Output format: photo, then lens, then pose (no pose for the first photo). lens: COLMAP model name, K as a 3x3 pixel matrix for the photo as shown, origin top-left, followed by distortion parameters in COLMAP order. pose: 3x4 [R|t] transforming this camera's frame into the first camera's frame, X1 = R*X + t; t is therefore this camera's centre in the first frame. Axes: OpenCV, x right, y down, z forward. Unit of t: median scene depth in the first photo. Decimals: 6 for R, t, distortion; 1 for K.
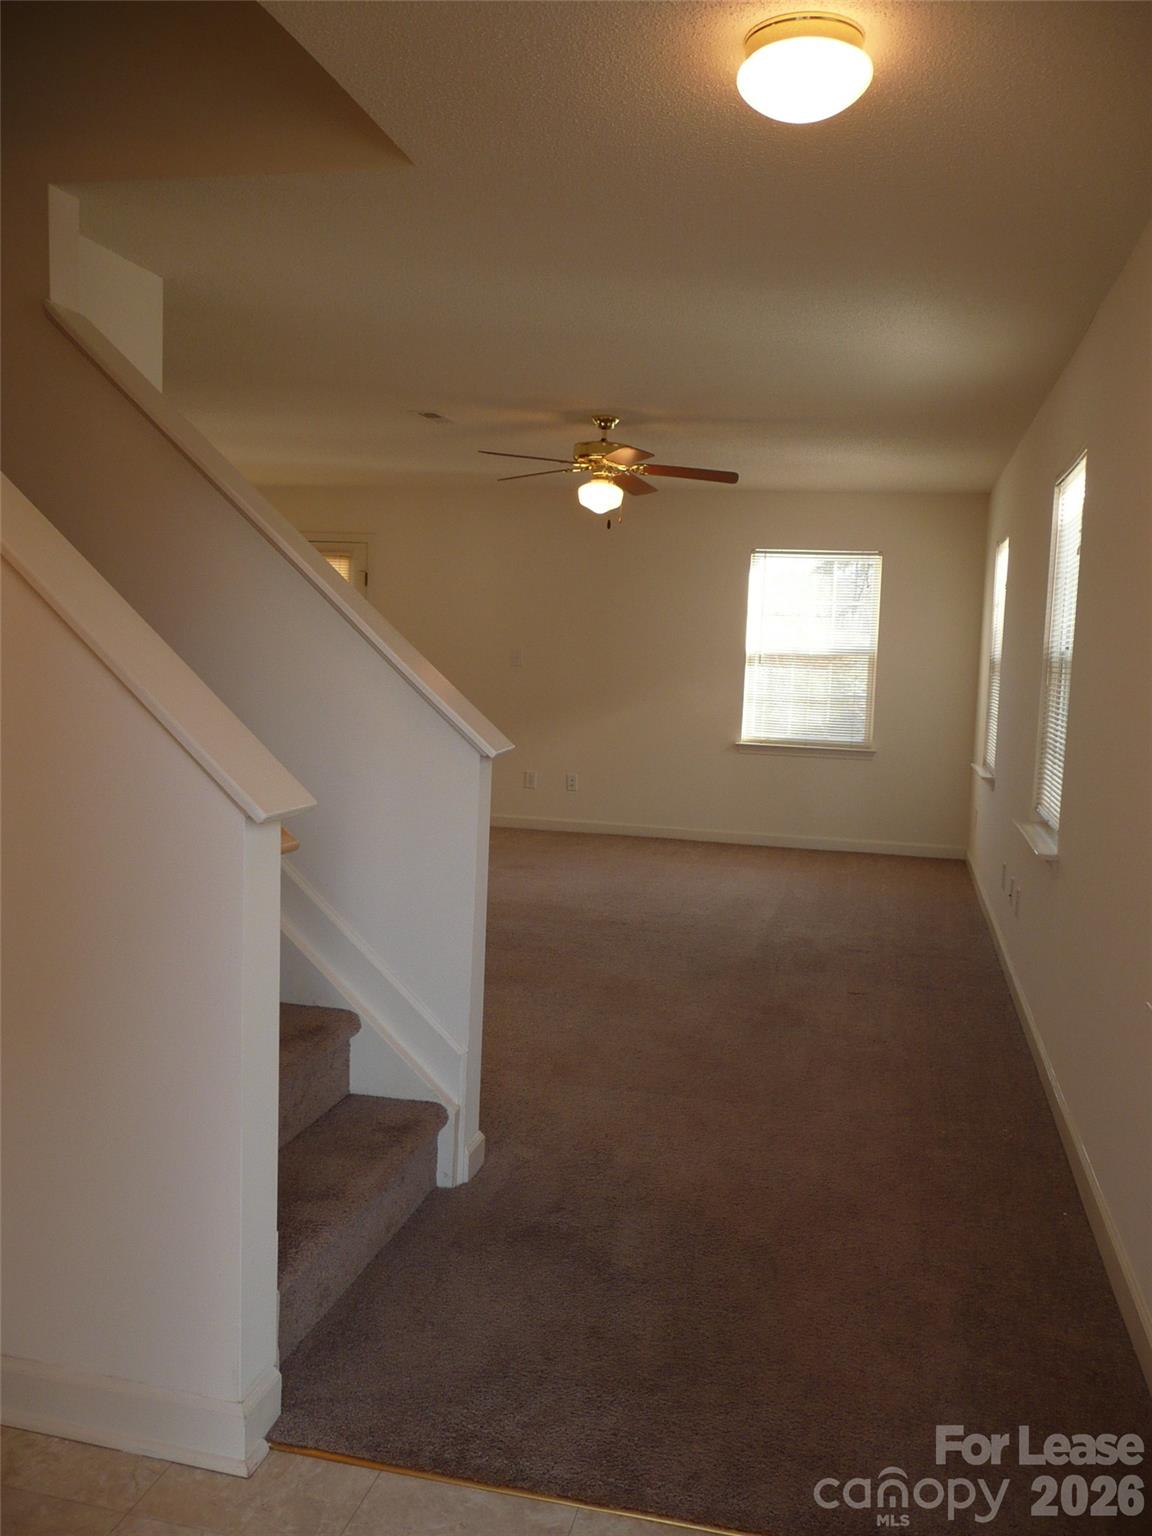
lens RADIAL K [[1434.0, 0, 576.0], [0, 1434.0, 768.0], [0, 0, 1]] dist [-0.004518, 0.000783]
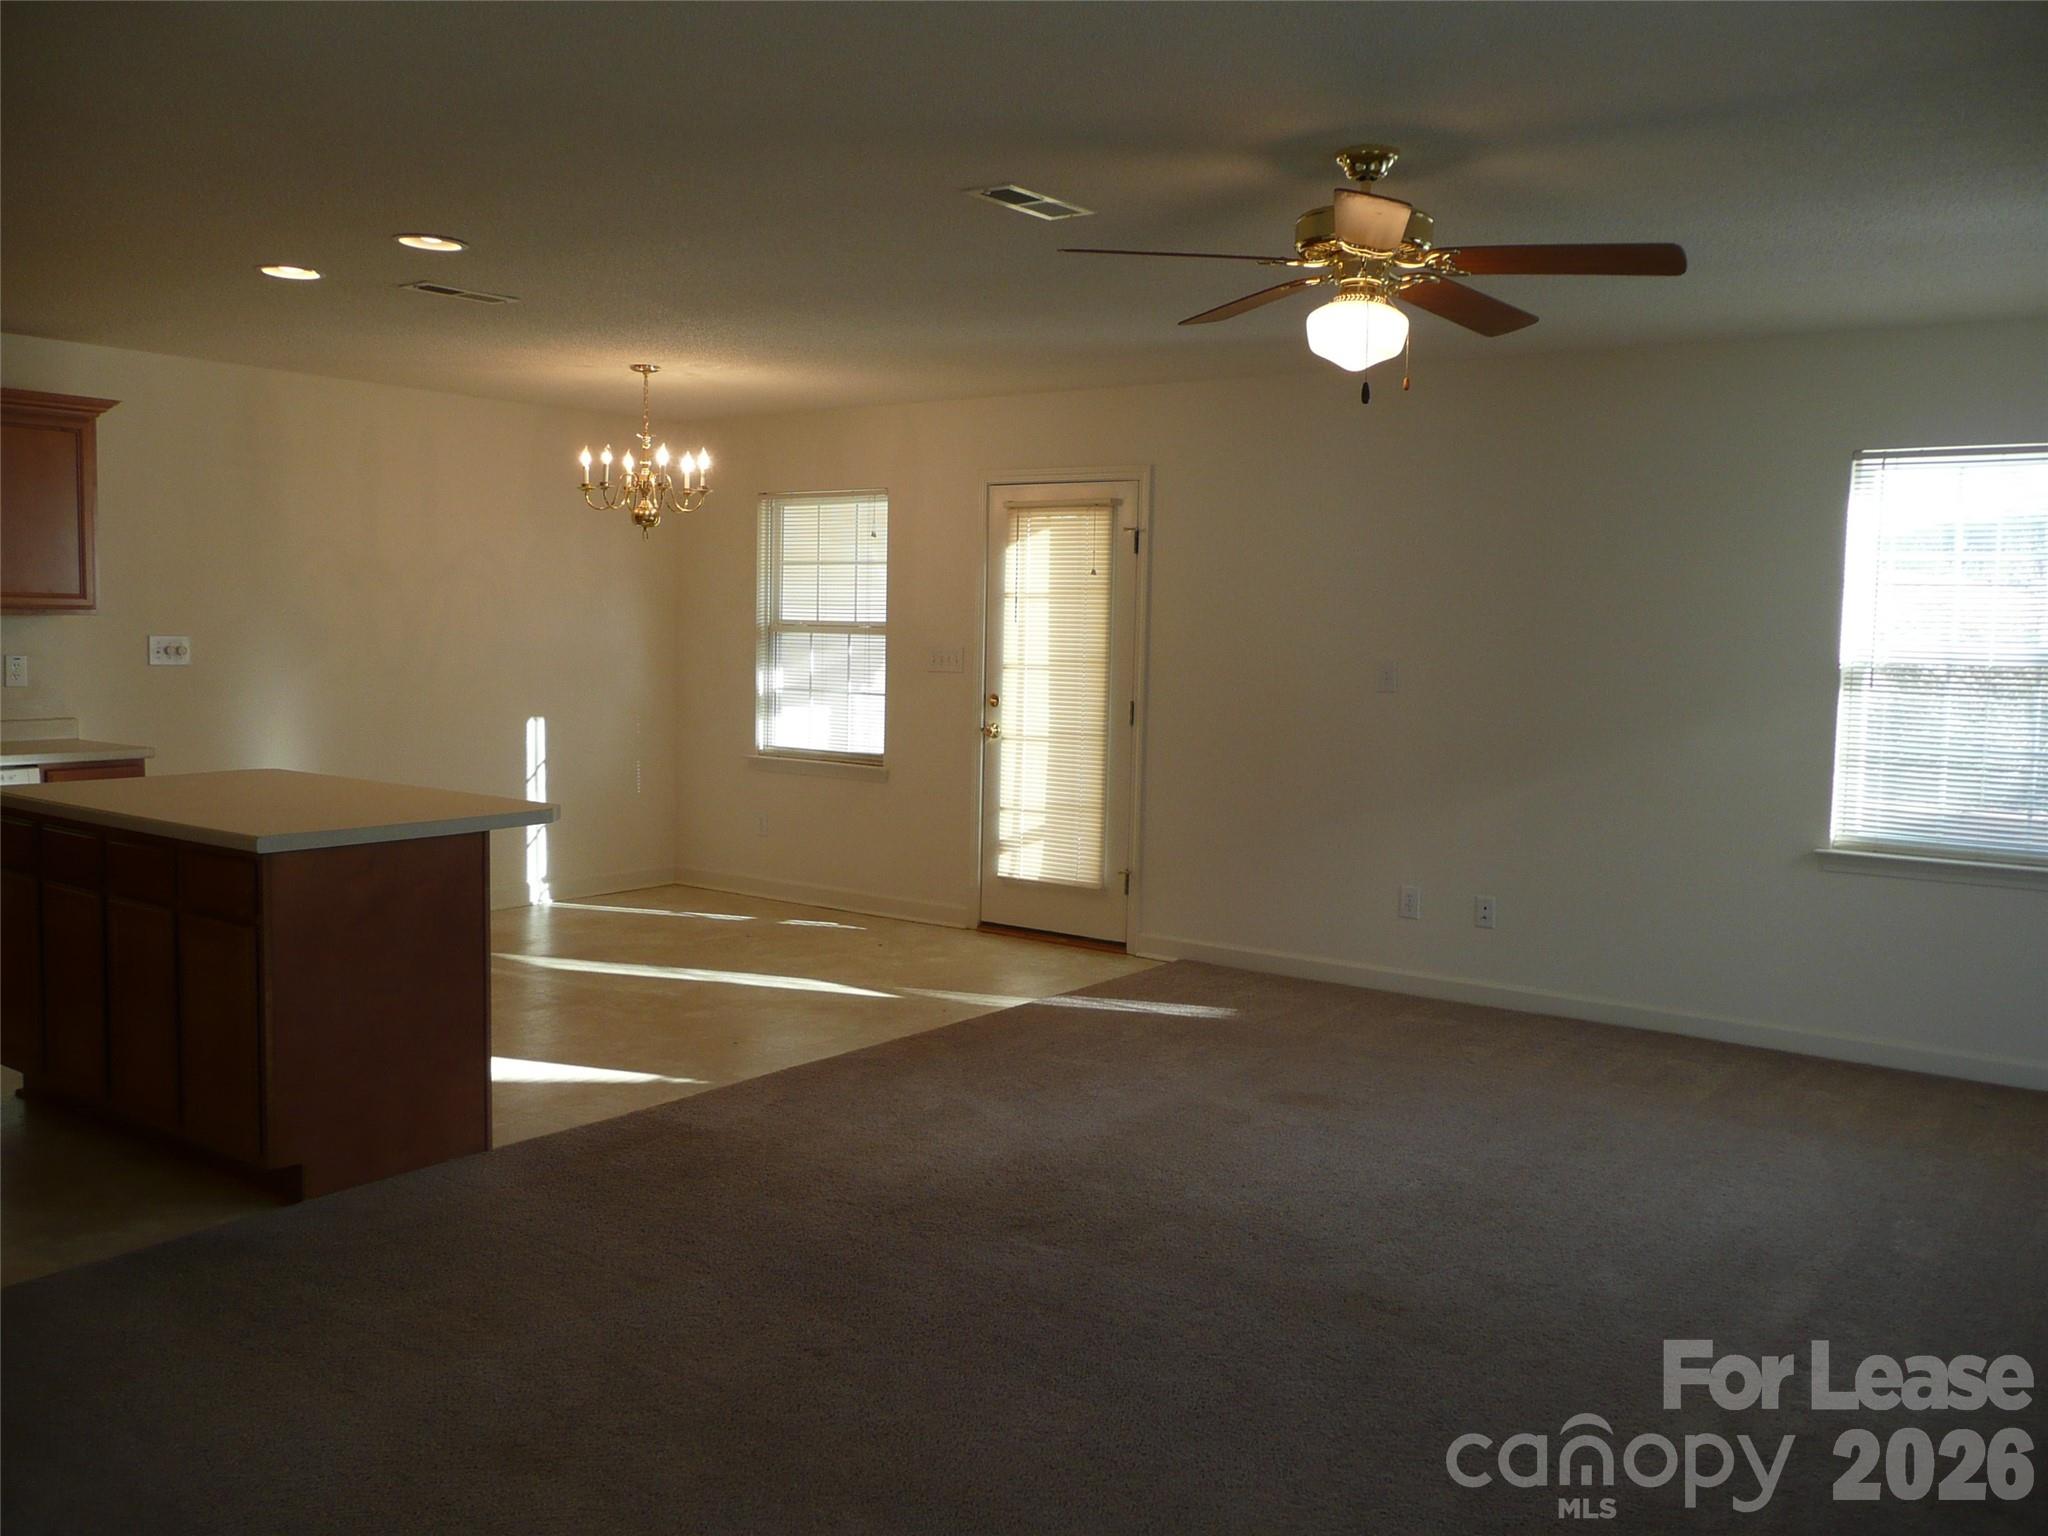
lens RADIAL K [[1912.1, 0, 1024.0], [0, 1912.1, 768.0], [0, 0, 1]] dist [-0.004518, 0.000783]
pose [[0.930261, 0.011602, -0.366714, 0.119564], [-0.016710, 0.999802, -0.010758, -0.040205], [0.366517, 0.016136, 0.930272, 0.356346]]
